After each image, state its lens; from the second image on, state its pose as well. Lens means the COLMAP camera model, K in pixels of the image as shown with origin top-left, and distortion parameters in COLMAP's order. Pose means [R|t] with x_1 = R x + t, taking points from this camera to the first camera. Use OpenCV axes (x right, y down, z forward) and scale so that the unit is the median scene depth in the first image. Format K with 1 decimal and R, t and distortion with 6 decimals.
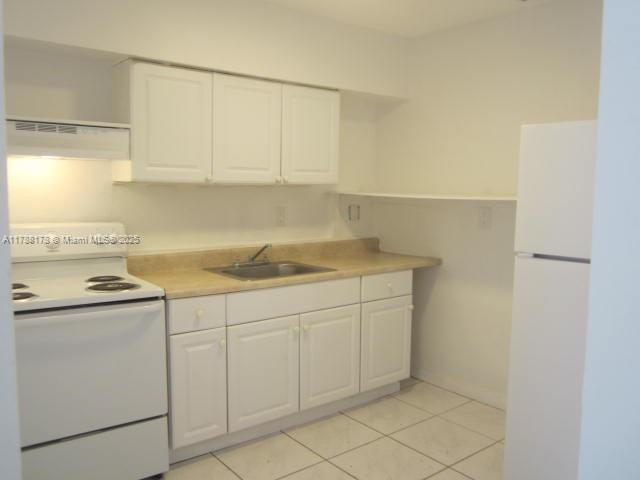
lens RADIAL K [[539.4, 0, 318.2], [0, 539.4, 246.9], [0, 0, 1]] dist [-0.046493, 0.019302]
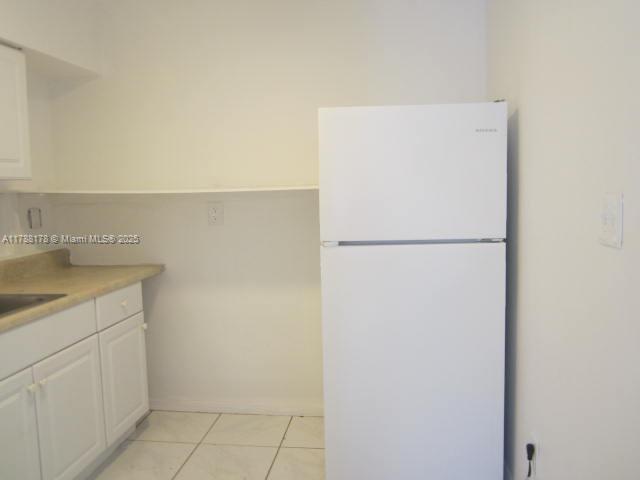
lens RADIAL K [[539.4, 0, 337.6], [0, 539.4, 244.2], [0, 0, 1]] dist [-0.046493, 0.019302]
pose [[0.699305, -0.094057, 0.708609, -0.217563], [0.101379, 0.994335, 0.031936, -0.010936], [-0.707598, 0.049505, 0.704879, 0.230670]]
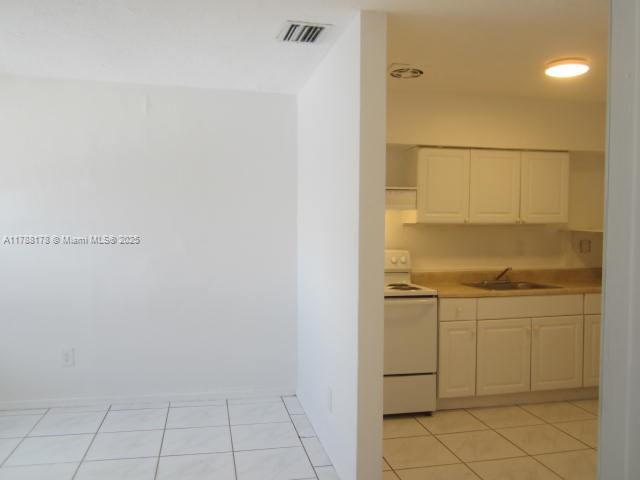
lens RADIAL K [[539.4, 0, 314.9], [0, 539.4, 250.2], [0, 0, 1]] dist [-0.046493, 0.019302]
pose [[0.894255, 0.008482, -0.447478, 0.077438], [-0.038444, 0.997581, -0.057918, 0.050416], [0.445904, 0.068996, 0.892417, -0.455410]]
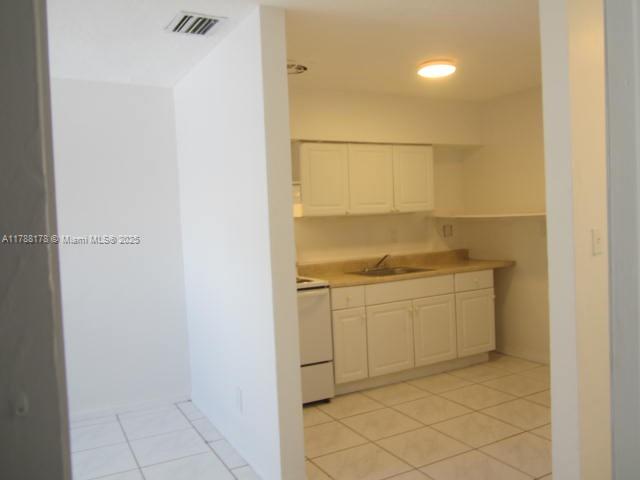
lens RADIAL K [[539.4, 0, 319.1], [0, 539.4, 245.4], [0, 0, 1]] dist [-0.046493, 0.019302]
pose [[0.982496, -0.048007, -0.179993, -0.011859], [0.037655, 0.997458, -0.060495, 0.054099], [0.182439, 0.052658, 0.981806, -0.486284]]
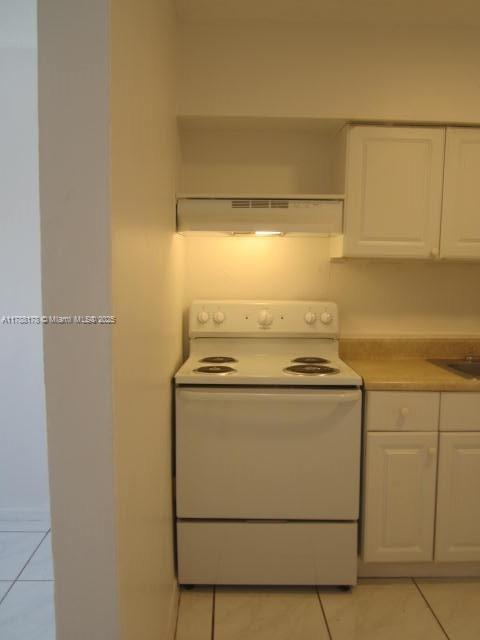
lens RADIAL K [[589.4, 0, 225.8], [0, 589.4, 319.7], [0, 0, 1]] dist [-0.020985, 0.000000]
pose [[0.802679, 0.052248, -0.594118, 0.081736], [-0.062885, 0.998017, 0.002807, -0.005135], [0.593086, 0.035108, 0.804373, 0.064660]]
